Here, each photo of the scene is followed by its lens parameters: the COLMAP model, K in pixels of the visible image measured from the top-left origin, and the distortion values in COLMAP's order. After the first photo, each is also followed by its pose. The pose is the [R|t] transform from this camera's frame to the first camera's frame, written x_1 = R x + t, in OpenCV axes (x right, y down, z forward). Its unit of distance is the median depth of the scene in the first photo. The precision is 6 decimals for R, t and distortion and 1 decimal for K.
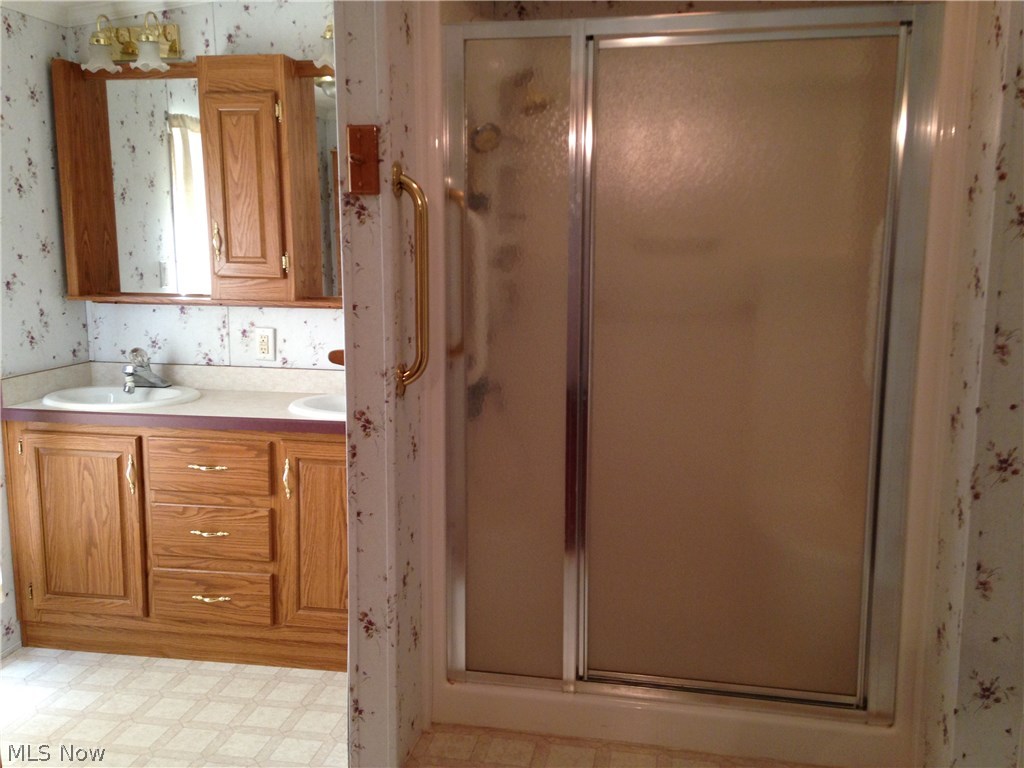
lens RADIAL K [[923.3, 0, 512.0], [0, 923.3, 384.0], [0, 0, 1]] dist [0.191226, -0.299071]
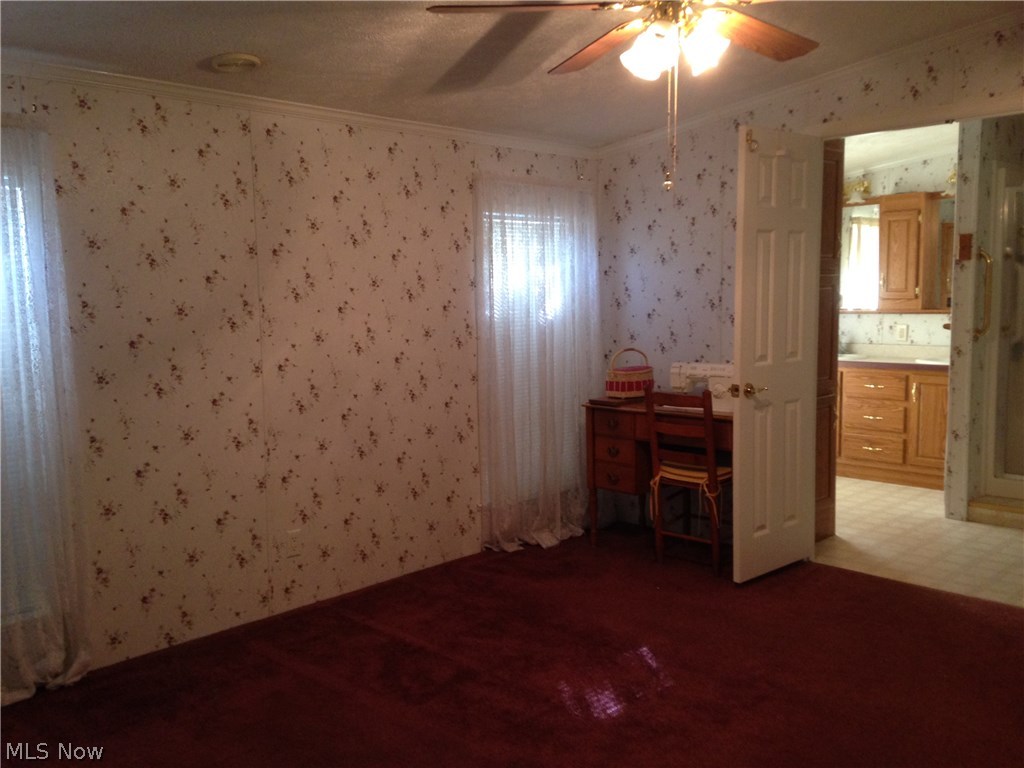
lens RADIAL K [[923.3, 0, 512.0], [0, 923.3, 384.0], [0, 0, 1]] dist [0.191226, -0.299071]
pose [[0.830486, 0.039821, -0.555615, 0.184967], [-0.067475, 0.997288, -0.029379, 0.200796], [0.552938, 0.061889, 0.830921, -1.239053]]
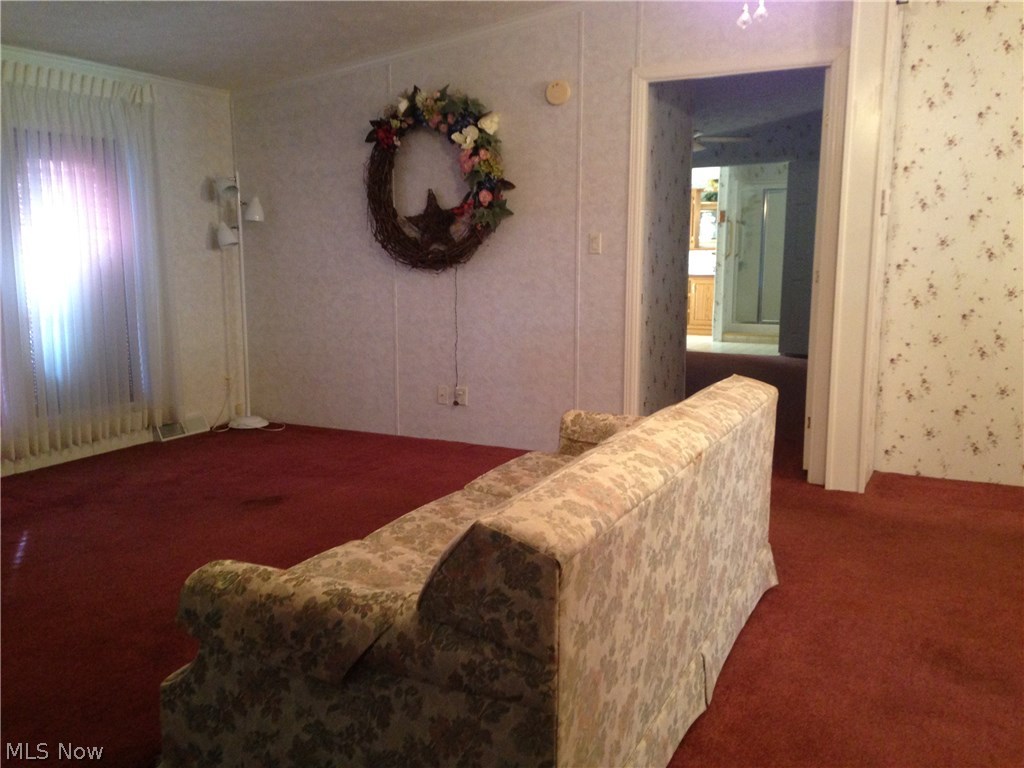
lens RADIAL K [[923.3, 0, 512.0], [0, 923.3, 384.0], [0, 0, 1]] dist [0.191226, -0.299071]
pose [[0.960823, 0.038127, -0.274529, 0.144024], [-0.042266, 0.999064, -0.009177, 0.596592], [0.273922, 0.020421, 0.961535, -3.239453]]
